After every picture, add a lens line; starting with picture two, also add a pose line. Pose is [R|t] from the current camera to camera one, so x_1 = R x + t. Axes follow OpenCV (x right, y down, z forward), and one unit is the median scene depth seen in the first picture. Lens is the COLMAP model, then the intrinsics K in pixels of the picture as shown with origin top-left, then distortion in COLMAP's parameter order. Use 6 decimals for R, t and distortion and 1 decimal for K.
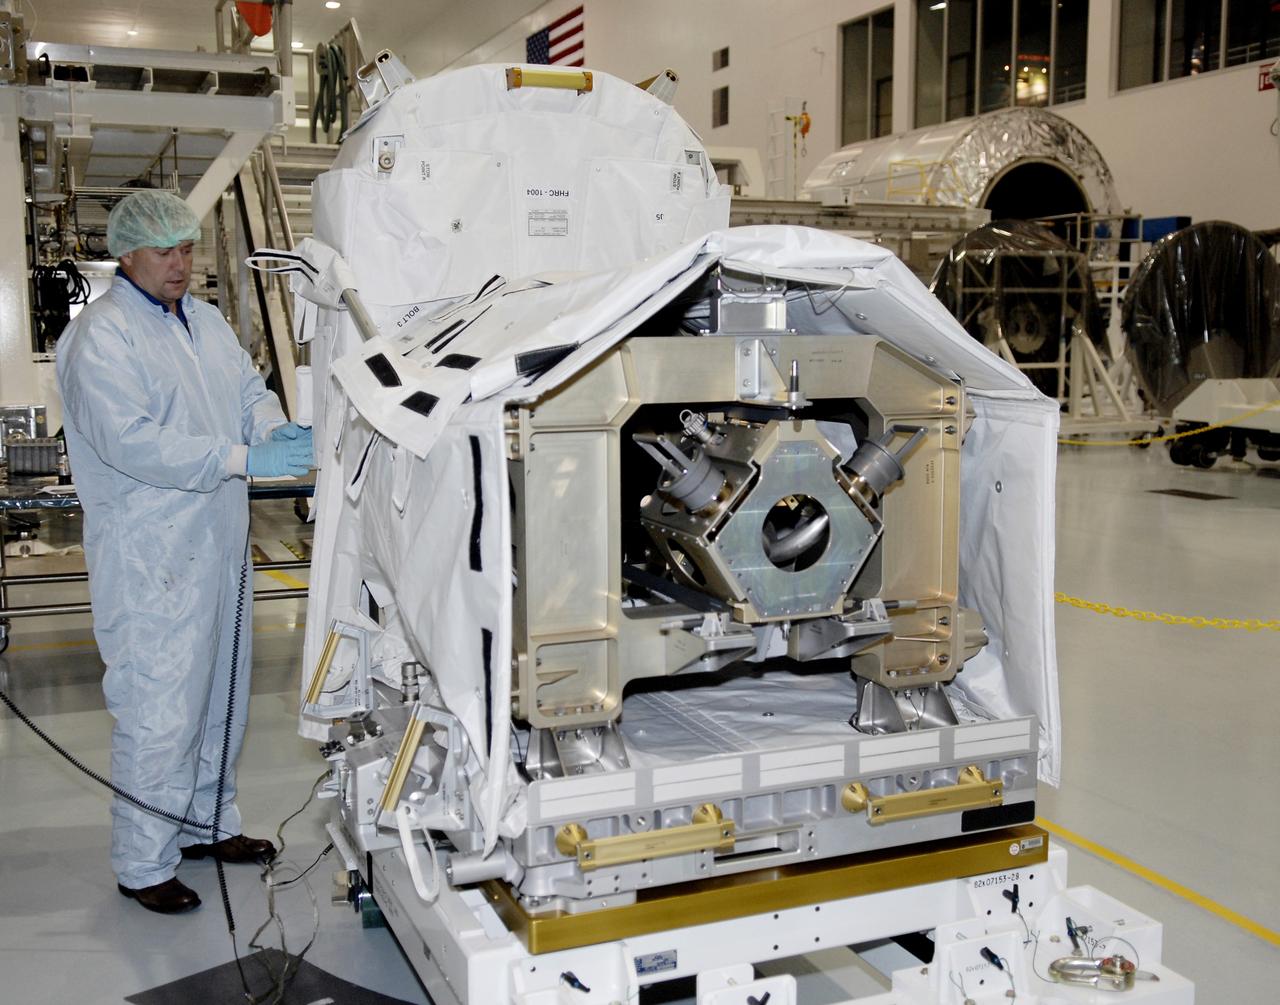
lens RADIAL K [[1431.4, 0, 638.4], [0, 1431.4, 501.9], [0, 0, 1]] dist [0.016391, 0.000000]
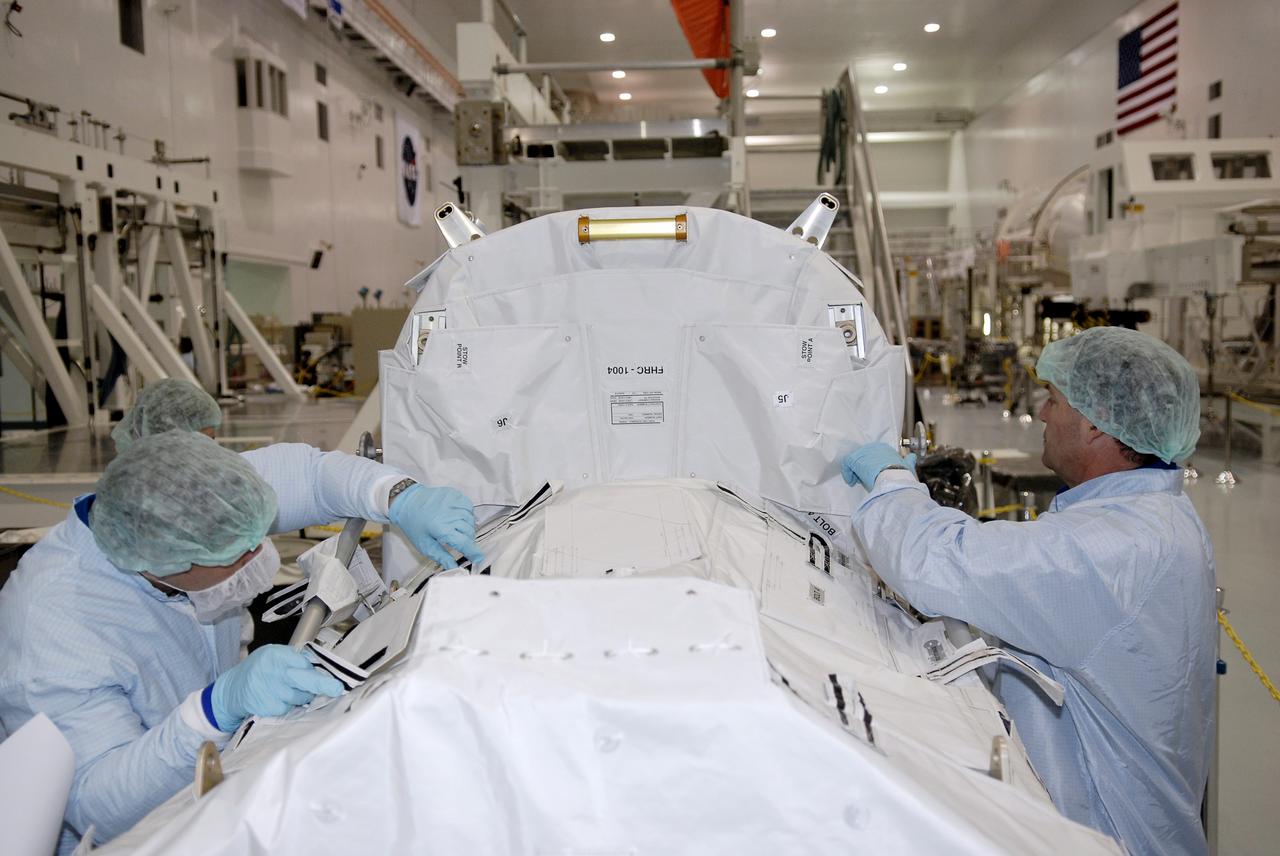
lens RADIAL K [[1309.2, 0, 645.3], [0, 1309.2, 421.1], [0, 0, 1]] dist [0.048713, 0.000000]
pose [[0.908052, 0.022638, -0.418246, 0.238532], [-0.039555, 0.998711, -0.031821, -0.165243], [0.416986, 0.045439, 0.907776, 0.357390]]
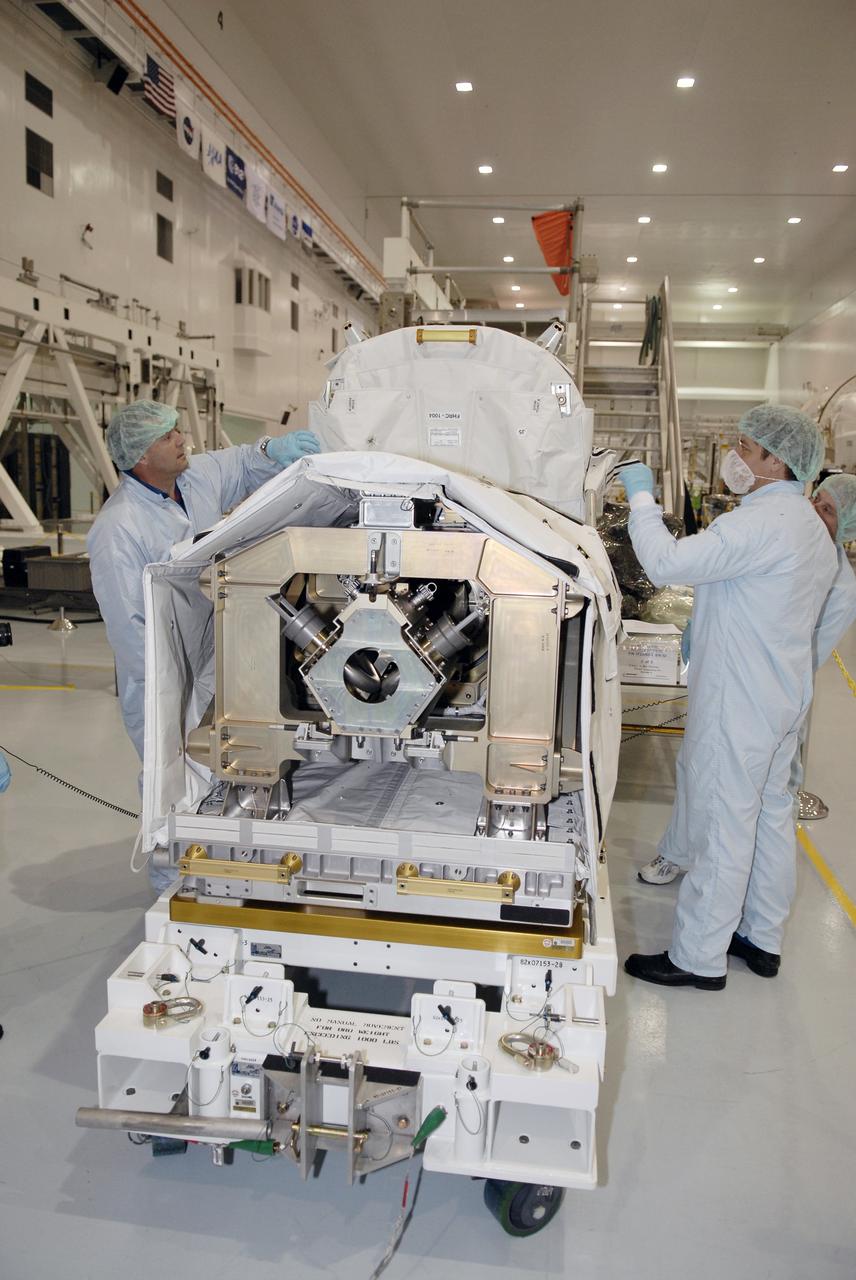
lens RADIAL K [[984.0, 0, 429.3], [0, 984.0, 645.1], [0, 0, 1]] dist [-0.024740, -0.004164]
pose [[0.861222, 0.115920, -0.494833, 0.431242], [-0.096809, 0.993231, 0.064187, -0.050678], [0.498924, -0.007375, 0.866614, 0.144720]]
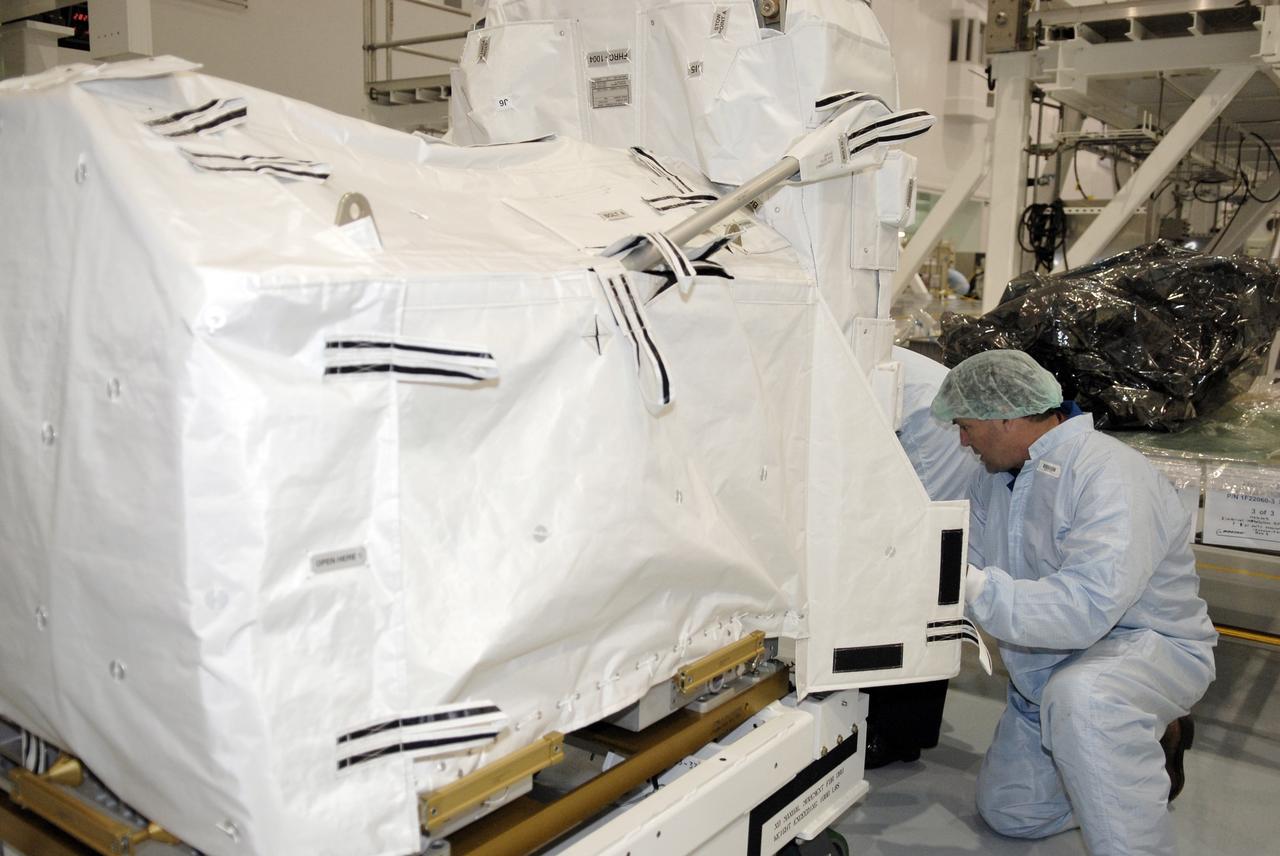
lens RADIAL K [[1123.8, 0, 642.4], [0, 1123.8, 430.6], [0, 0, 1]] dist [-0.005635, -0.012475]
pose [[0.519086, 0.147286, -0.841936, 0.572633], [-0.136026, 0.986722, 0.088749, -0.050448], [0.843829, 0.068457, 0.532228, 0.656991]]
